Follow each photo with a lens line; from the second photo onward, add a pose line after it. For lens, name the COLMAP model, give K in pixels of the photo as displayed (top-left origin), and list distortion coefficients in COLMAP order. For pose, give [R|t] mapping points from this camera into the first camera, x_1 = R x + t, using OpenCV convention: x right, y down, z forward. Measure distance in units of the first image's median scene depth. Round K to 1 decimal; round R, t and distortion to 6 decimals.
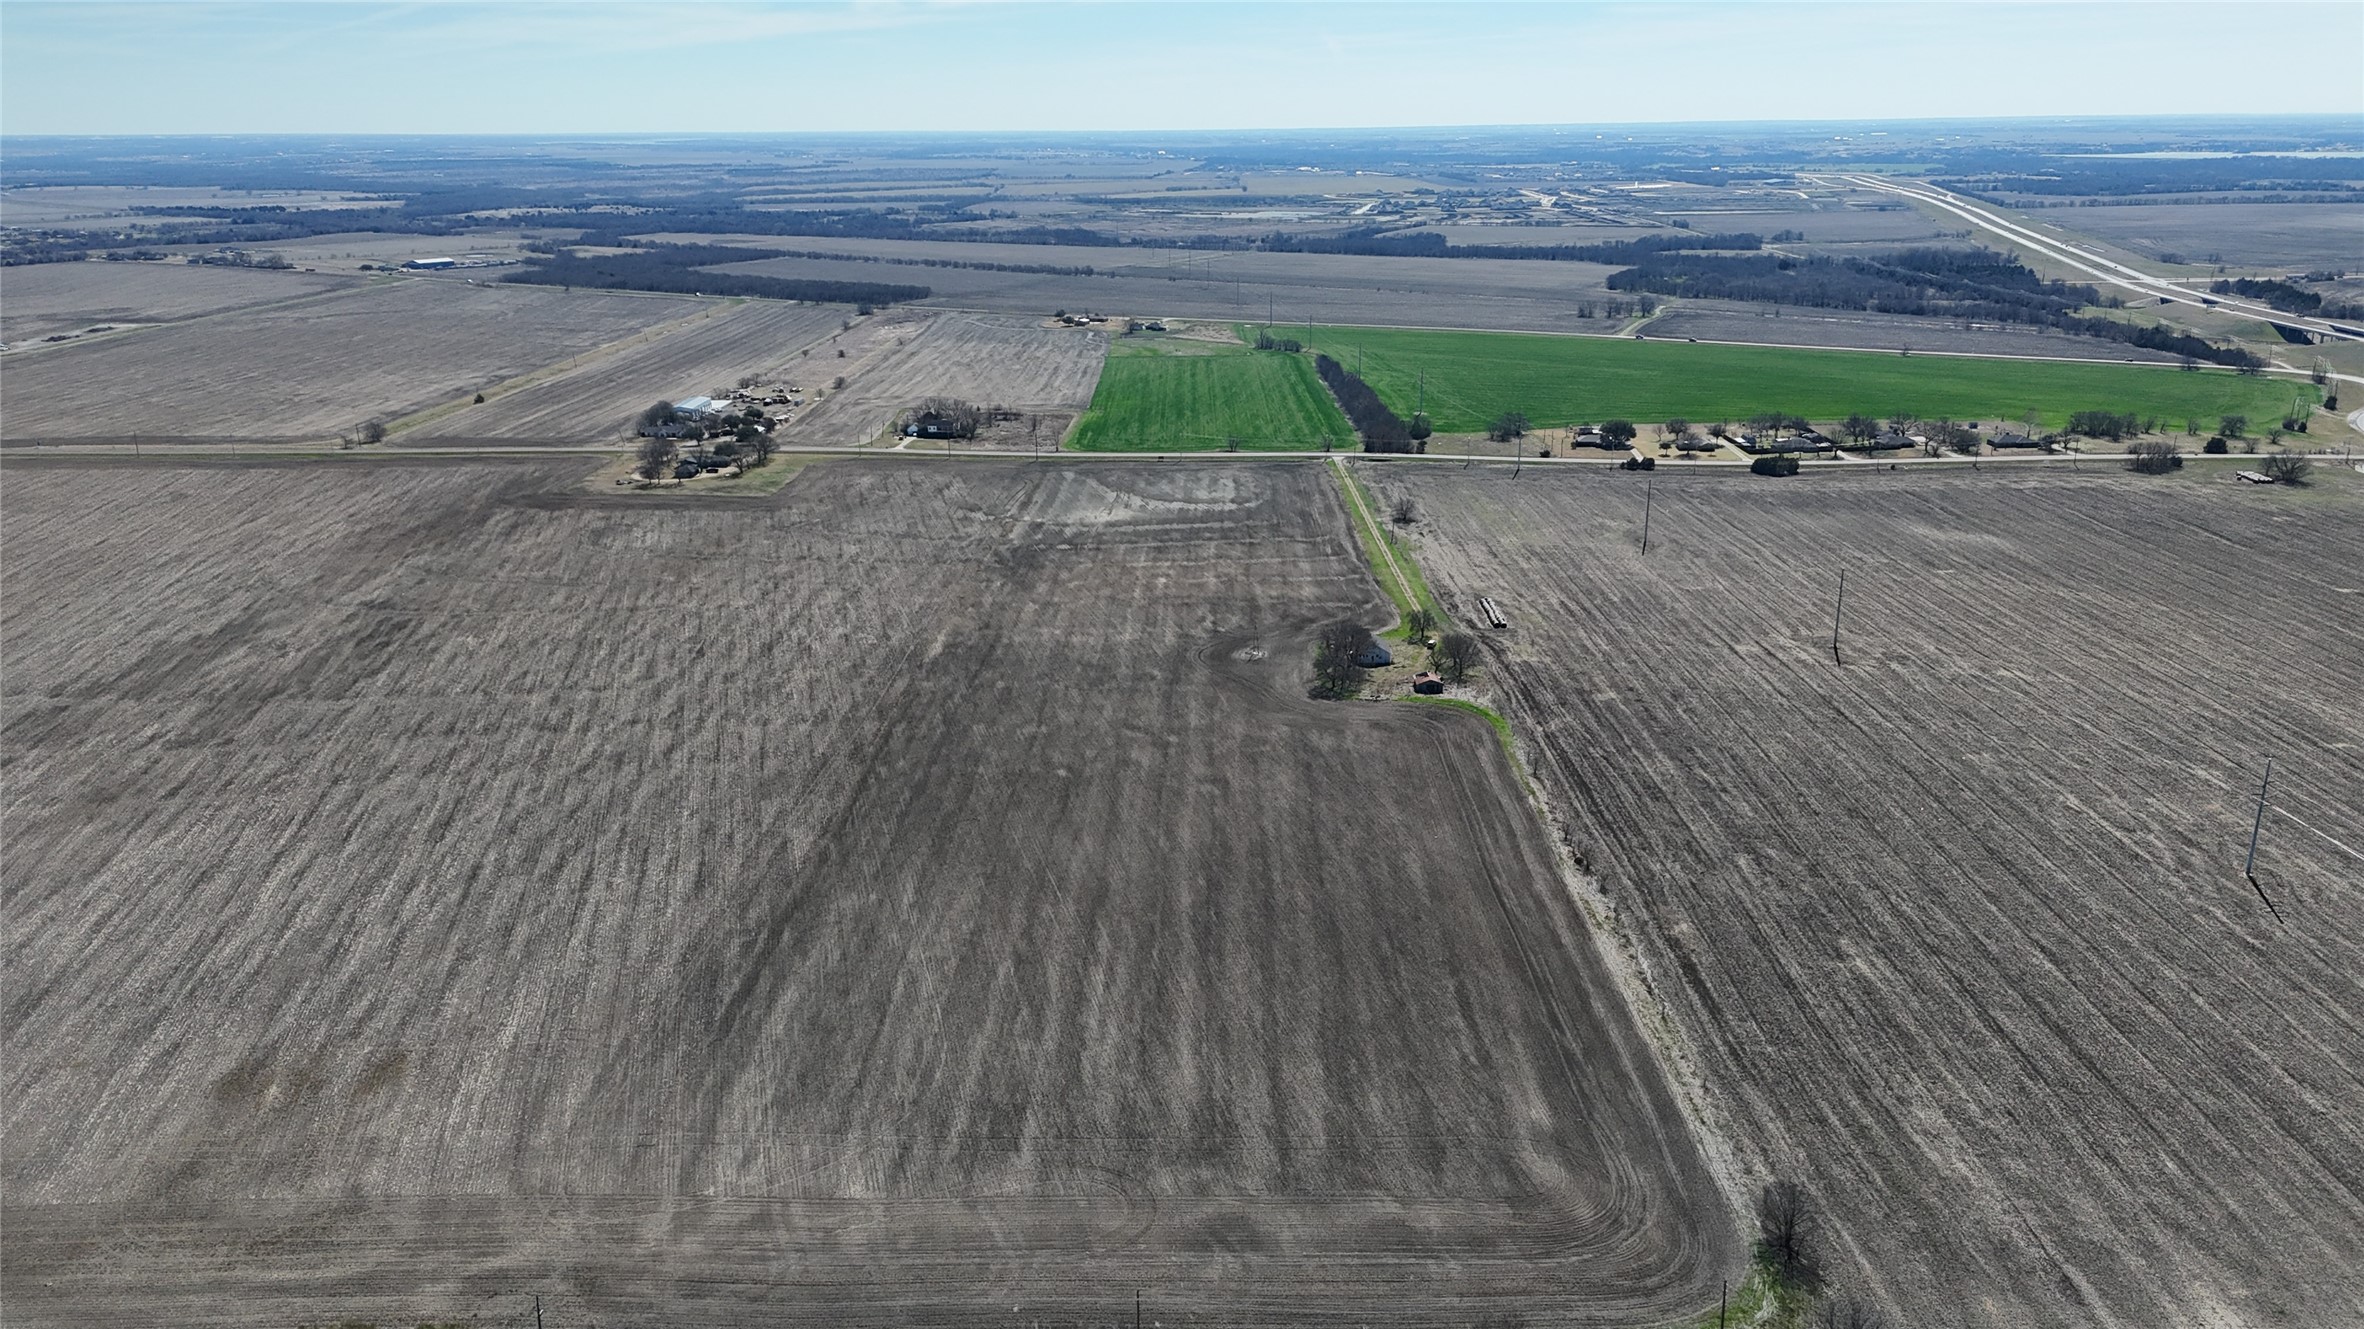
lens RADIAL K [[1724.4, 0, 1189.3], [0, 1724.4, 667.7], [0, 0, 1]] dist [0.092539, -0.095016]
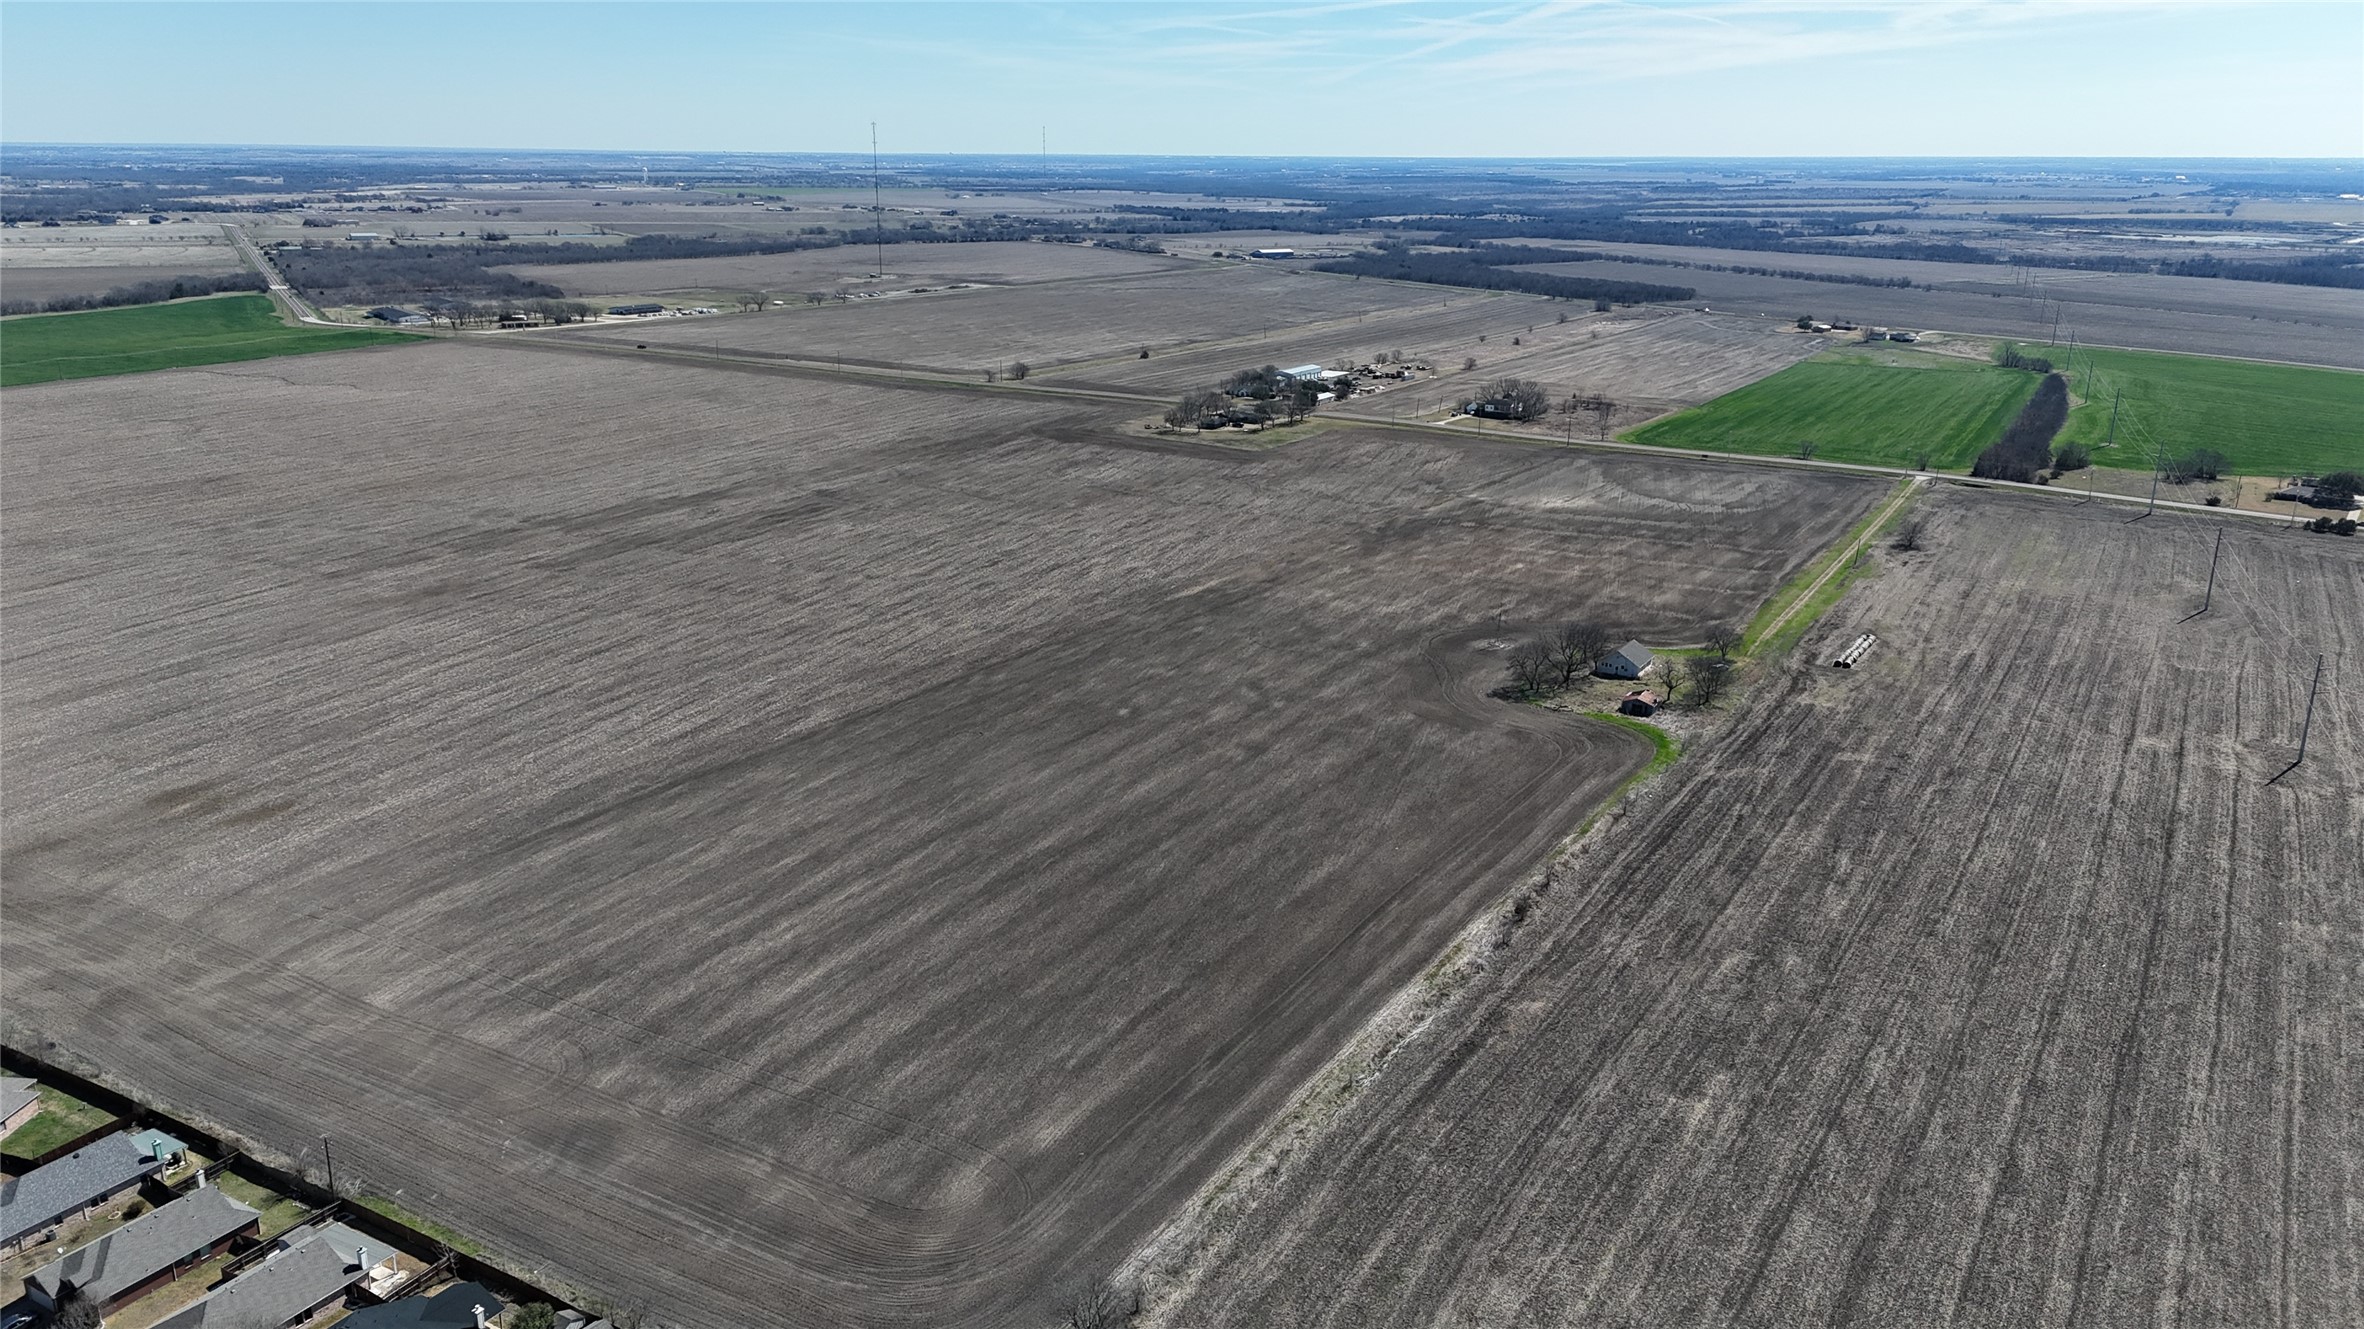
lens RADIAL K [[1724.4, 0, 1189.3], [0, 1724.4, 667.7], [0, 0, 1]] dist [0.092539, -0.095016]
pose [[0.862714, 0.159717, -0.479806, 0.331868], [-0.166143, 0.985664, 0.029372, 0.003472], [0.477619, 0.054377, 0.876883, 0.166332]]
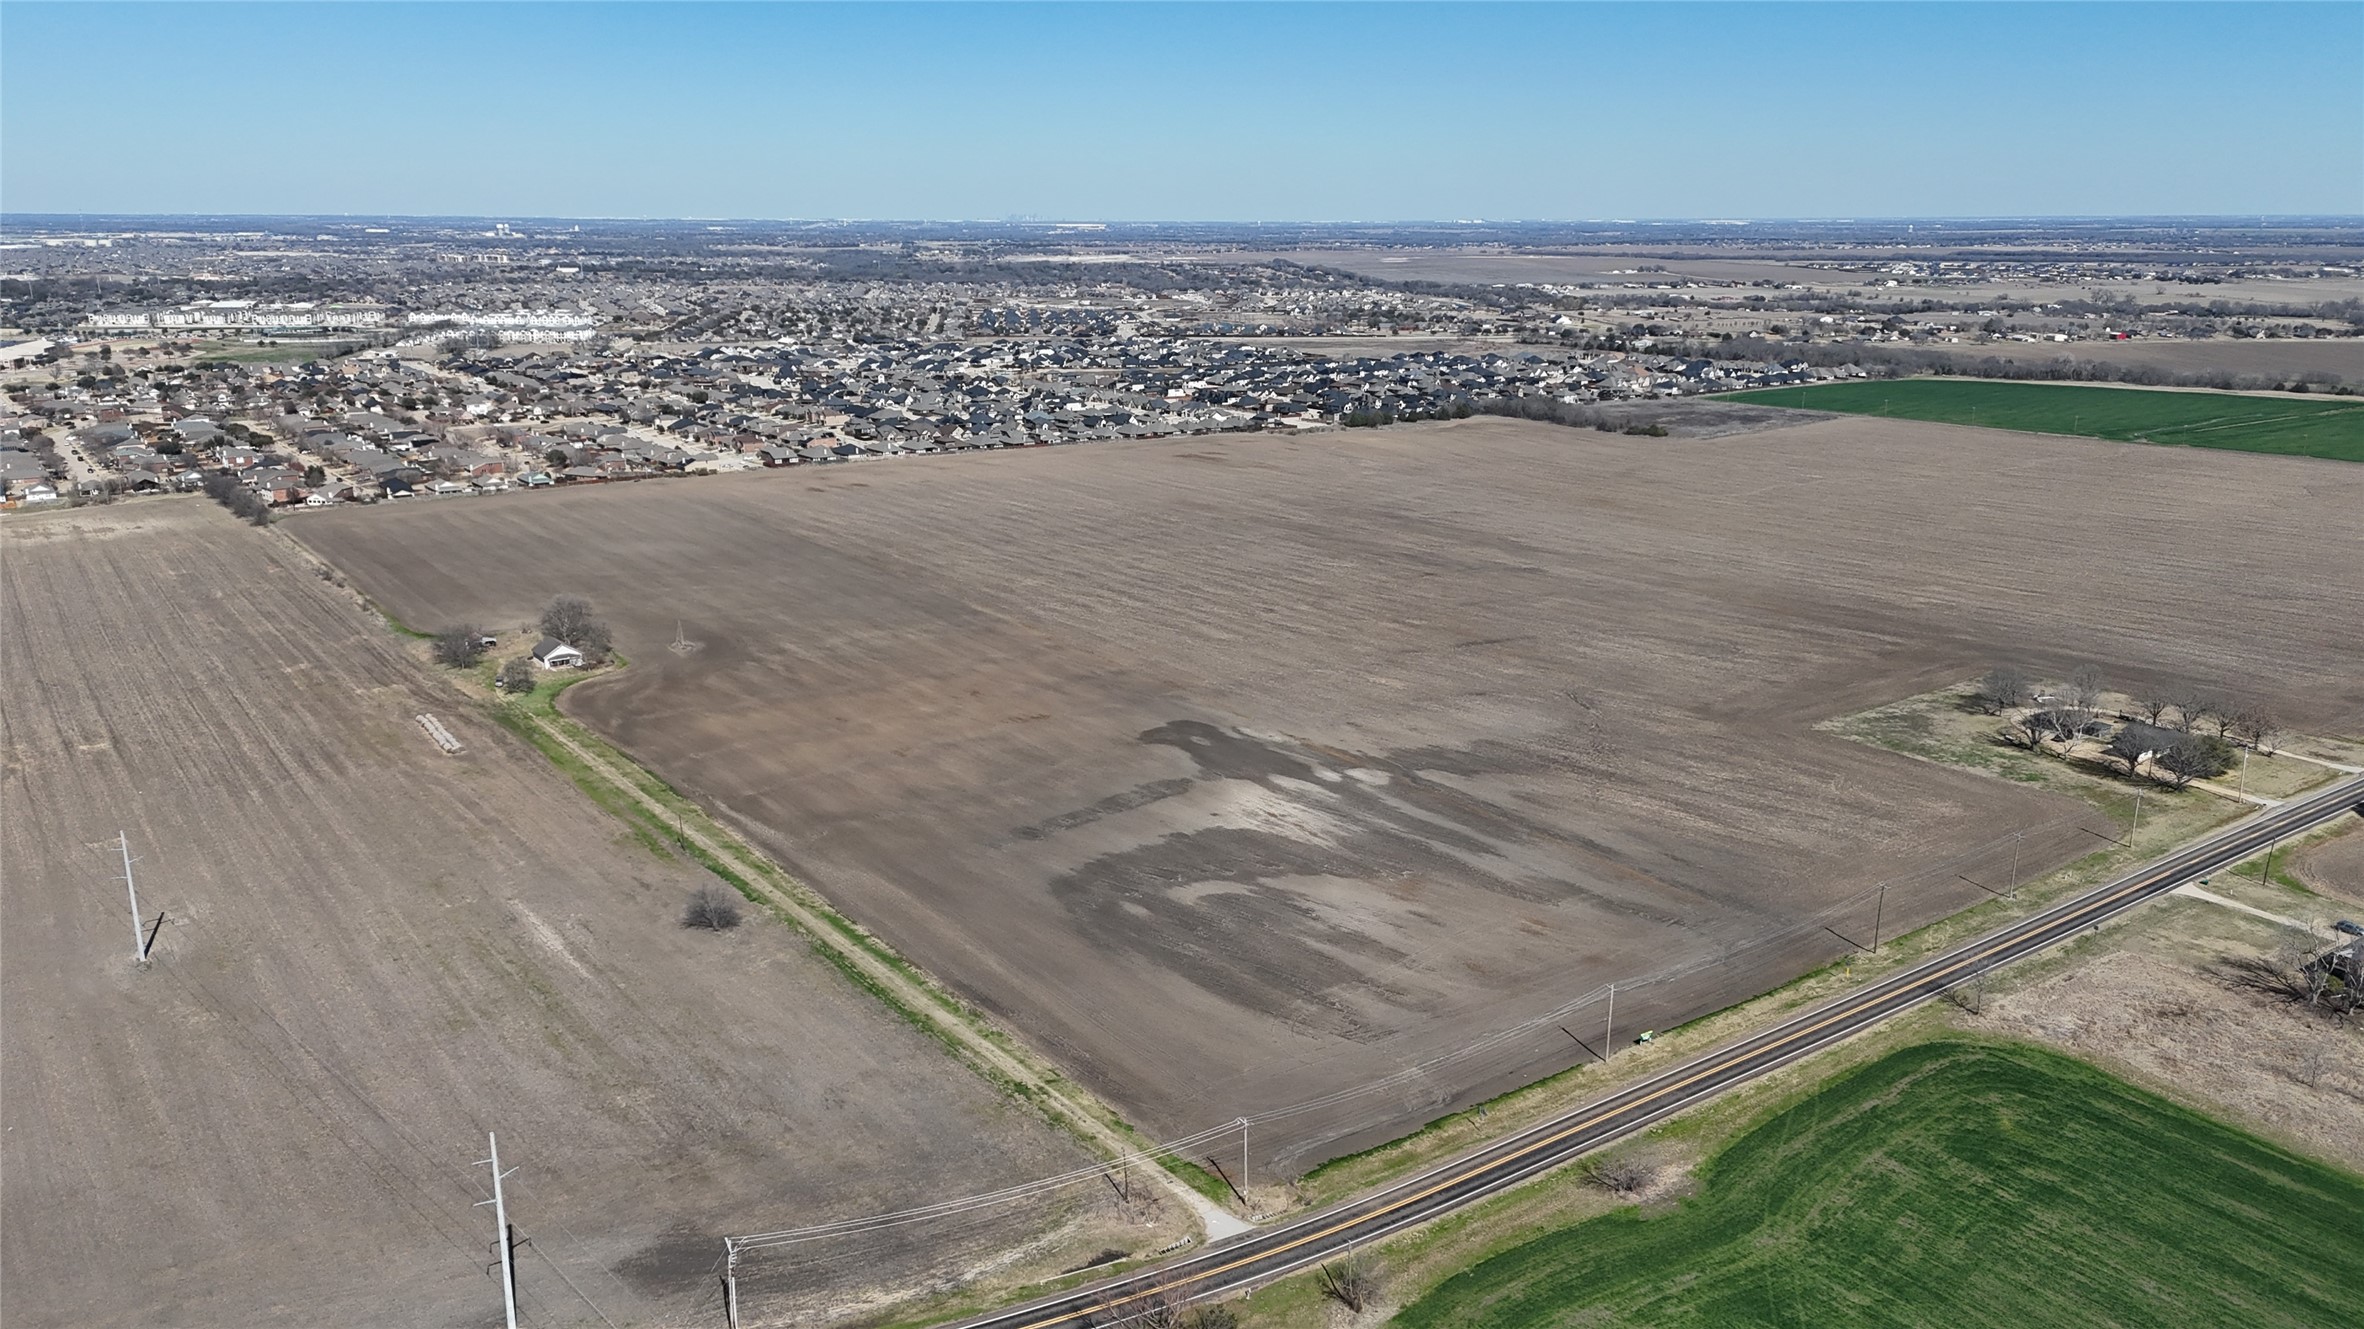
lens RADIAL K [[1724.4, 0, 1189.3], [0, 1724.4, 667.7], [0, 0, 1]] dist [0.092539, -0.095016]
pose [[-0.804442, 0.161904, -0.571542, 0.386526], [-0.167739, 0.861076, 0.480013, -0.540390], [0.569857, 0.482012, -0.665528, 1.884634]]
